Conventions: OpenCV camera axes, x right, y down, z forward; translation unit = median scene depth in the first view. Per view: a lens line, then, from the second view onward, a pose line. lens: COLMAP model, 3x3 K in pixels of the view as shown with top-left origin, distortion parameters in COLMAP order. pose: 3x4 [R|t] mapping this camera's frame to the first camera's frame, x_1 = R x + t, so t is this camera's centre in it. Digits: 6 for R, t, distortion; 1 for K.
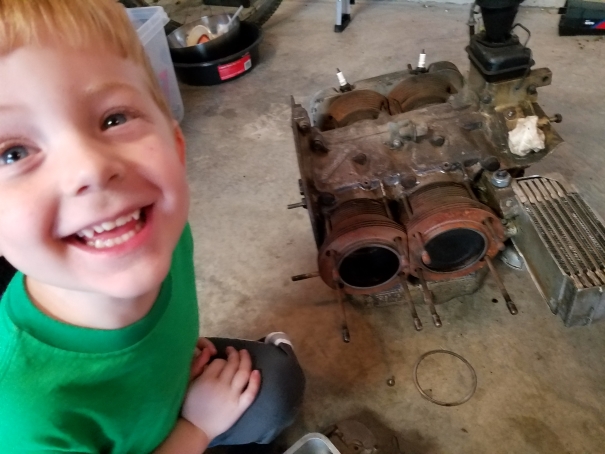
lens RADIAL K [[463.1, 0, 317.6], [0, 463.1, 210.8], [0, 0, 1]] dist [0.166122, -0.251326]
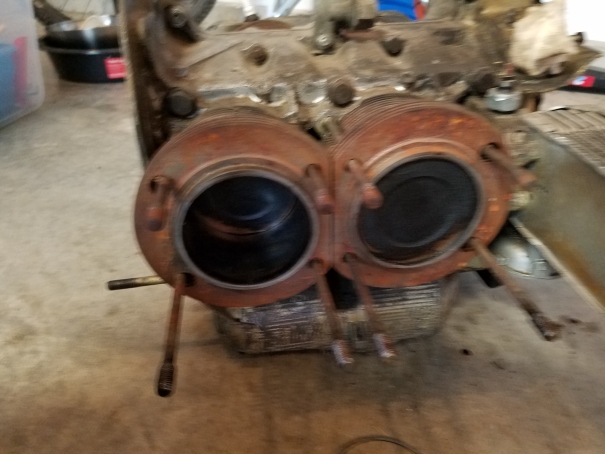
lens RADIAL K [[463.1, 0, 317.6], [0, 463.1, 210.8], [0, 0, 1]] dist [0.166122, -0.251326]
pose [[0.983855, 0.100874, 0.147829, 0.100096], [-0.069906, 0.977005, -0.201431, 0.175714], [-0.164748, 0.187845, 0.968283, 0.494848]]
